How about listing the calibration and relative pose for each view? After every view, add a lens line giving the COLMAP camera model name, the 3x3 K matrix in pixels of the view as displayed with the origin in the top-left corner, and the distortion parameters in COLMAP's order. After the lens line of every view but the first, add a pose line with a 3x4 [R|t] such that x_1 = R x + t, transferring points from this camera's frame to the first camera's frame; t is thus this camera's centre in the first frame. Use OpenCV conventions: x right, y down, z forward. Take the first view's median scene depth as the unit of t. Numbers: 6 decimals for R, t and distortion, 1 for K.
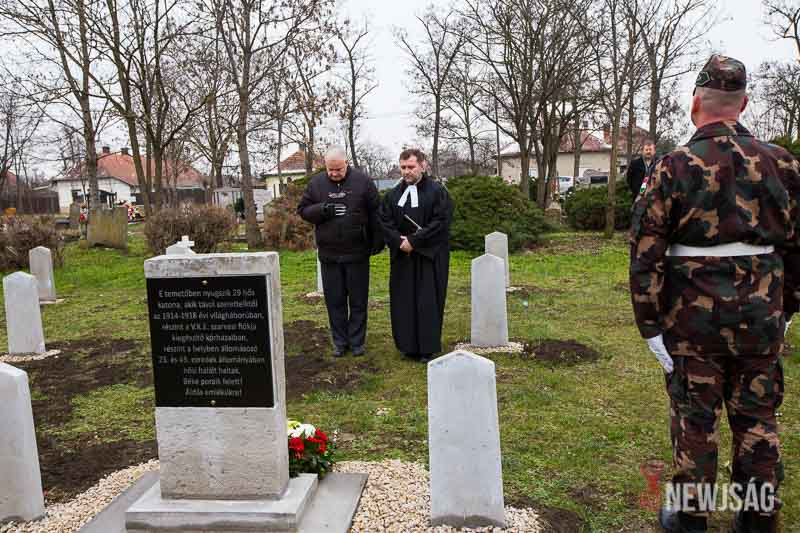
lens RADIAL K [[658.3, 0, 394.3], [0, 658.3, 259.5], [0, 0, 1]] dist [0.016307, 0.029645]
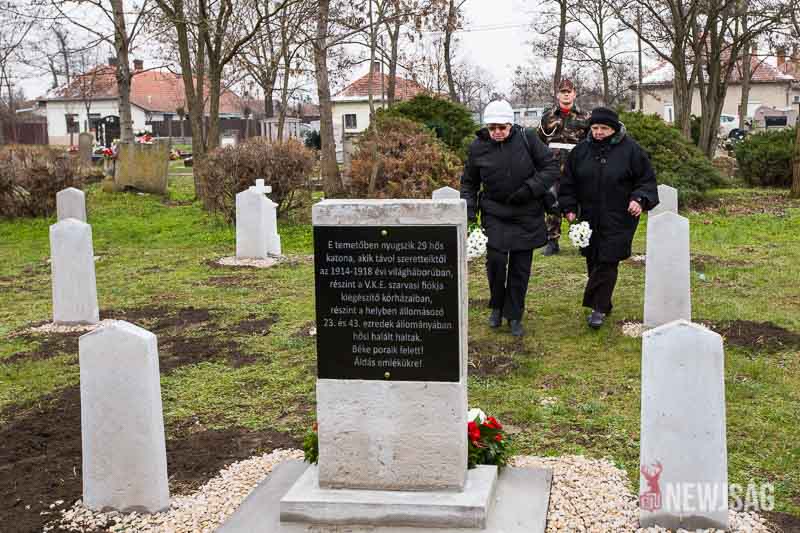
lens RADIAL K [[912.9, 0, 465.7], [0, 912.9, 220.0], [0, 0, 1]] dist [0.037013, 0.000000]
pose [[0.999546, 0.026790, 0.013802, -0.124779], [-0.026760, 0.999639, -0.002327, 0.011493], [-0.013859, 0.001956, 0.999902, -0.111881]]
